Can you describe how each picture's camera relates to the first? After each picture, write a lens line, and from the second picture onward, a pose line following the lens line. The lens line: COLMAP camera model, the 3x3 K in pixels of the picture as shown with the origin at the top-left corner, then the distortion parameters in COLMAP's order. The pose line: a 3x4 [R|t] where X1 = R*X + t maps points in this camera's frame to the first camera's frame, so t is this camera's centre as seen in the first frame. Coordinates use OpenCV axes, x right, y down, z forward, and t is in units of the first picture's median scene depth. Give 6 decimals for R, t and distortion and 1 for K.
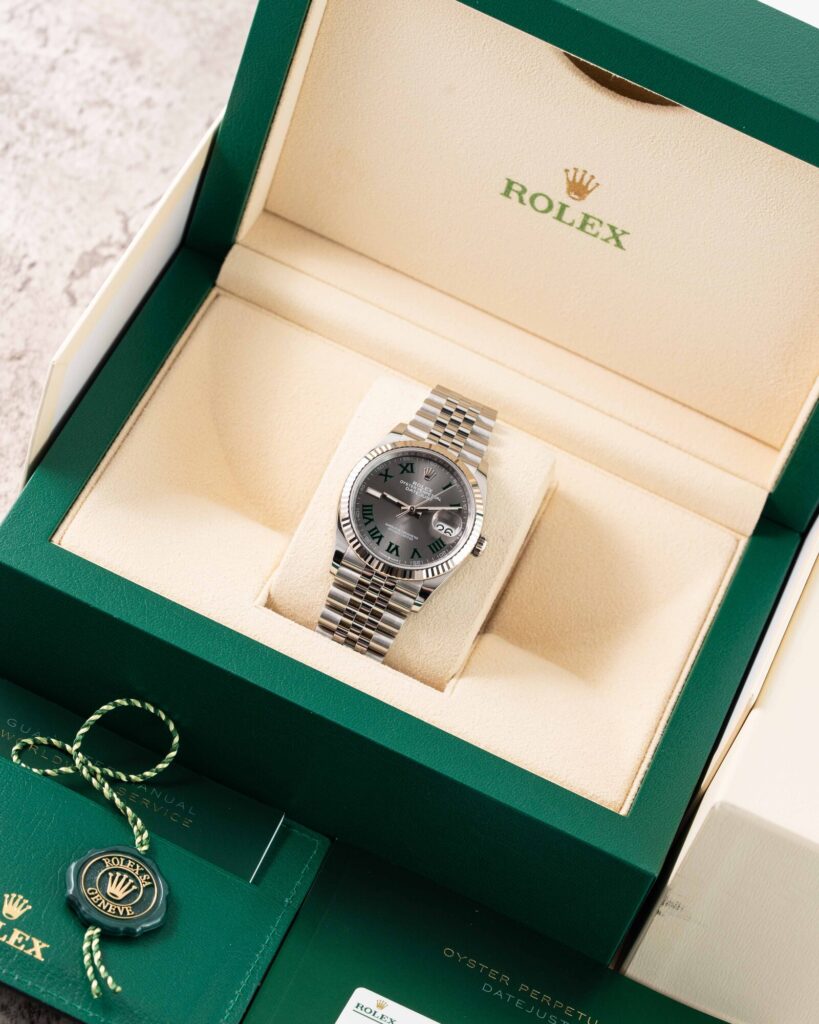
lens RADIAL K [[3983.7, 0, 409.5], [0, 3983.7, 512.0], [0, 0, 1]] dist [0.088667, 0.473232]
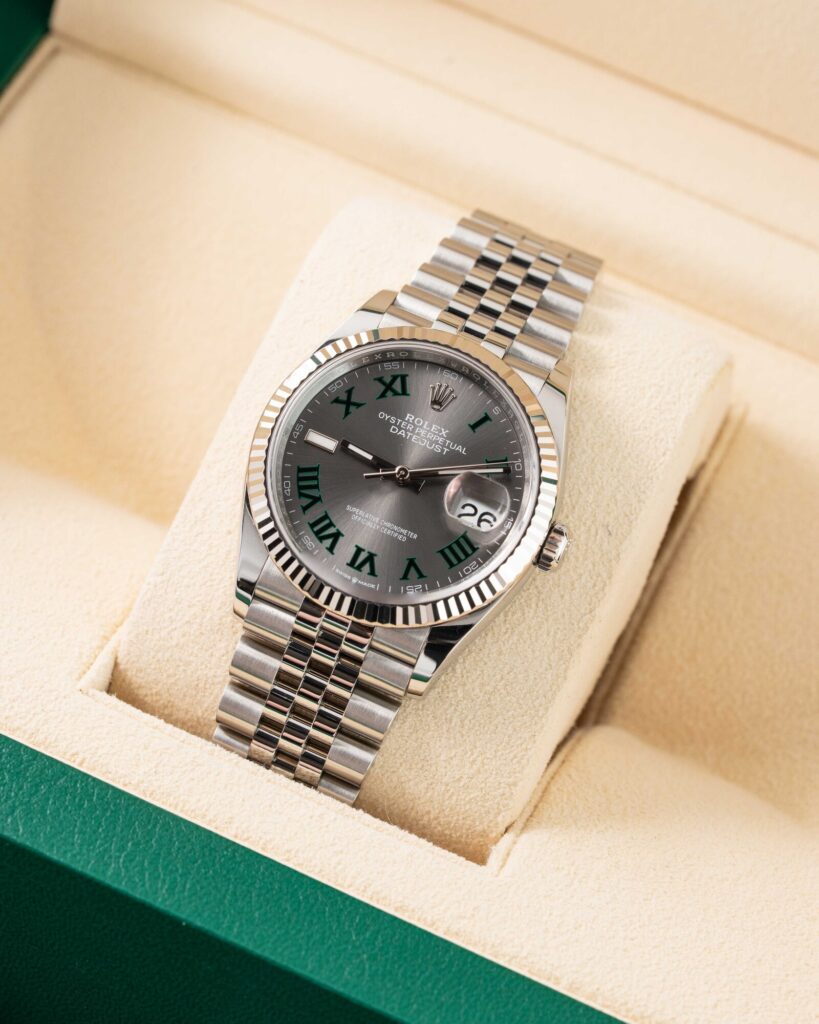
lens RADIAL K [[3983.7, 0, 409.5], [0, 3983.7, 512.0], [0, 0, 1]] dist [0.088667, 0.473232]
pose [[0.991636, -0.029621, -0.125618, 0.059394], [0.031688, 0.999393, 0.014489, -0.002918], [0.125112, -0.018349, 0.991973, 0.537421]]
